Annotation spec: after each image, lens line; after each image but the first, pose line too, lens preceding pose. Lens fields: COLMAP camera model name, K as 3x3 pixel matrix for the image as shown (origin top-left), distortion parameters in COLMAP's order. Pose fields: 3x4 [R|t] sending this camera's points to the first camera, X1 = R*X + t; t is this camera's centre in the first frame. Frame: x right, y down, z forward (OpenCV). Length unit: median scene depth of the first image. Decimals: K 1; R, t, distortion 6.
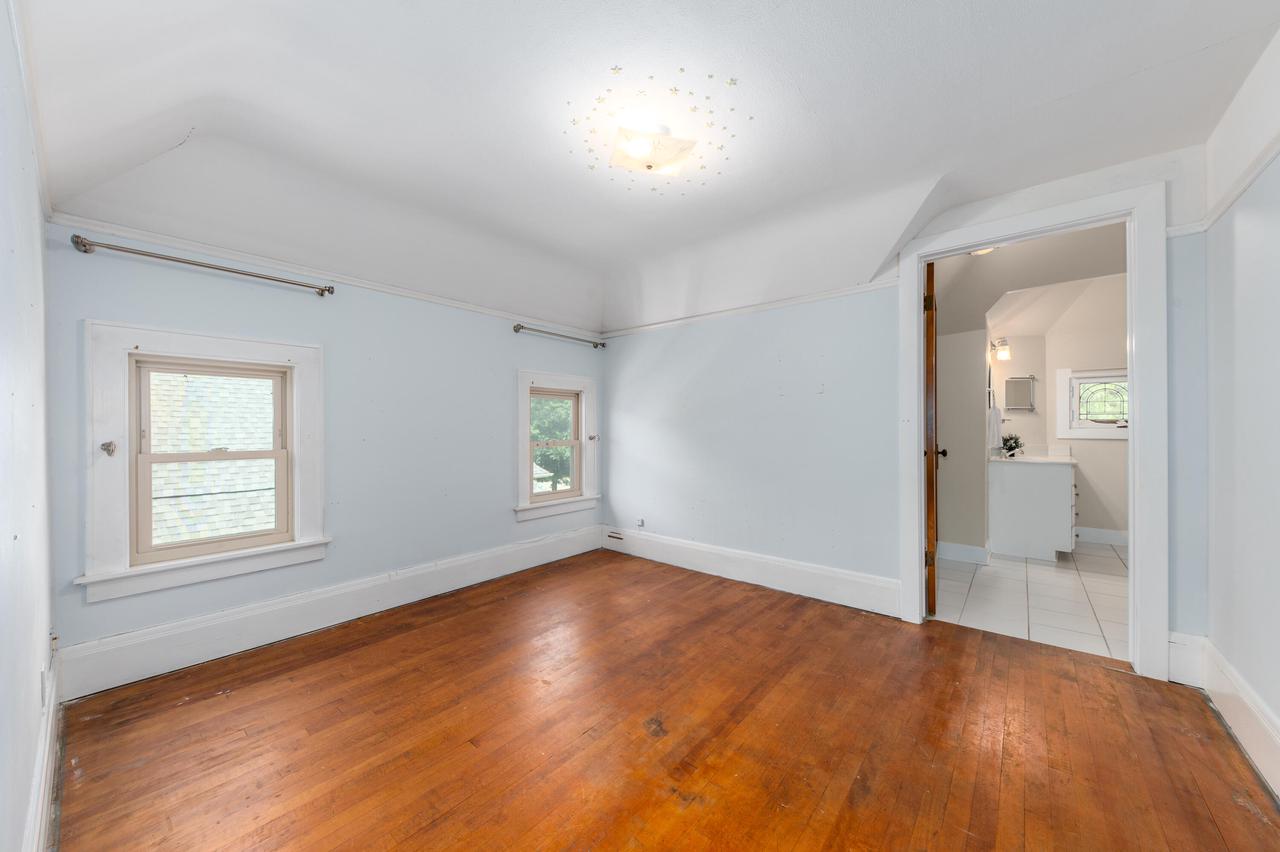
lens RADIAL K [[455.9, 0, 649.1], [0, 455.9, 429.3], [0, 0, 1]] dist [-0.008693, -0.000304]
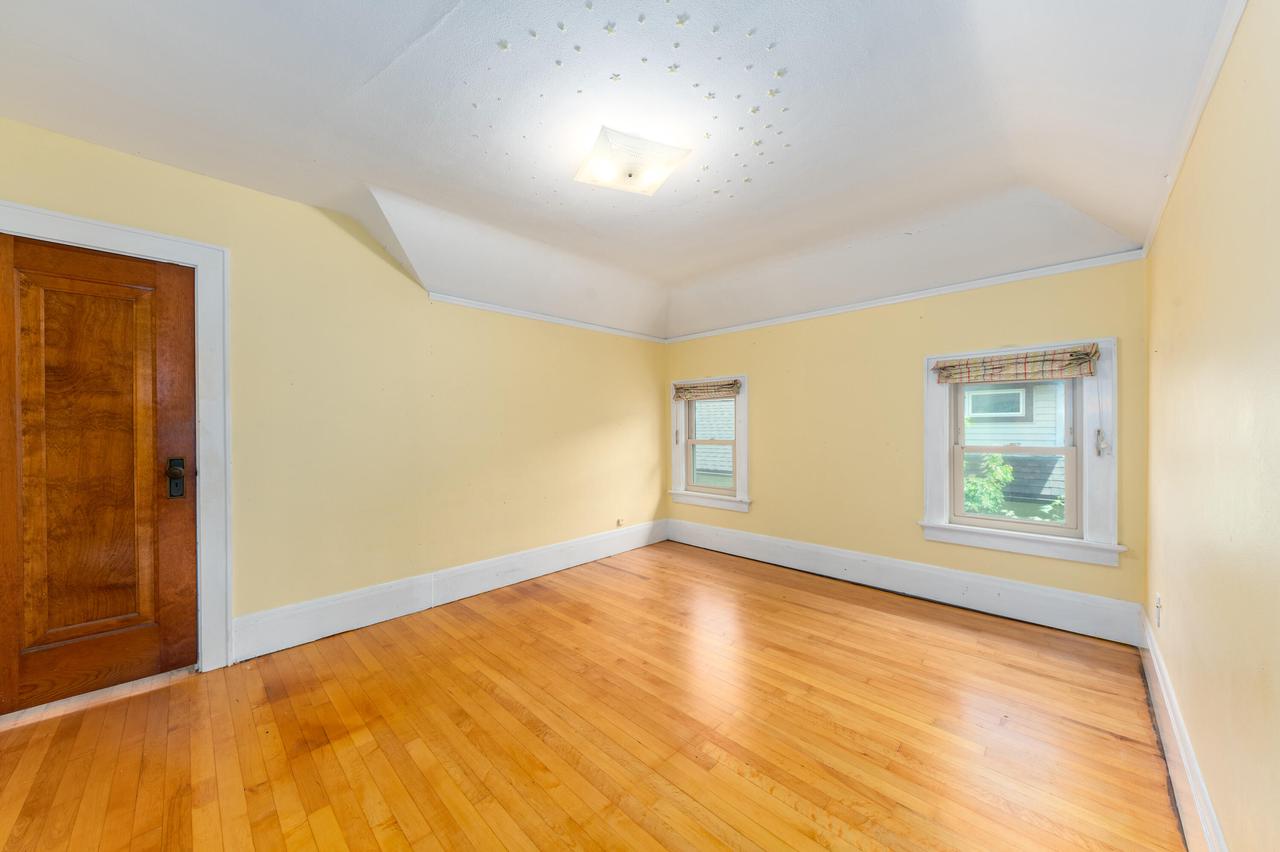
lens RADIAL K [[455.9, 0, 649.1], [0, 455.9, 429.3], [0, 0, 1]] dist [-0.008693, -0.000304]
pose [[-0.090257, 0.006346, -0.995898, 0.807232], [0.001472, 0.999979, 0.006239, -0.004657], [0.995917, -0.000902, -0.090264, 0.806855]]
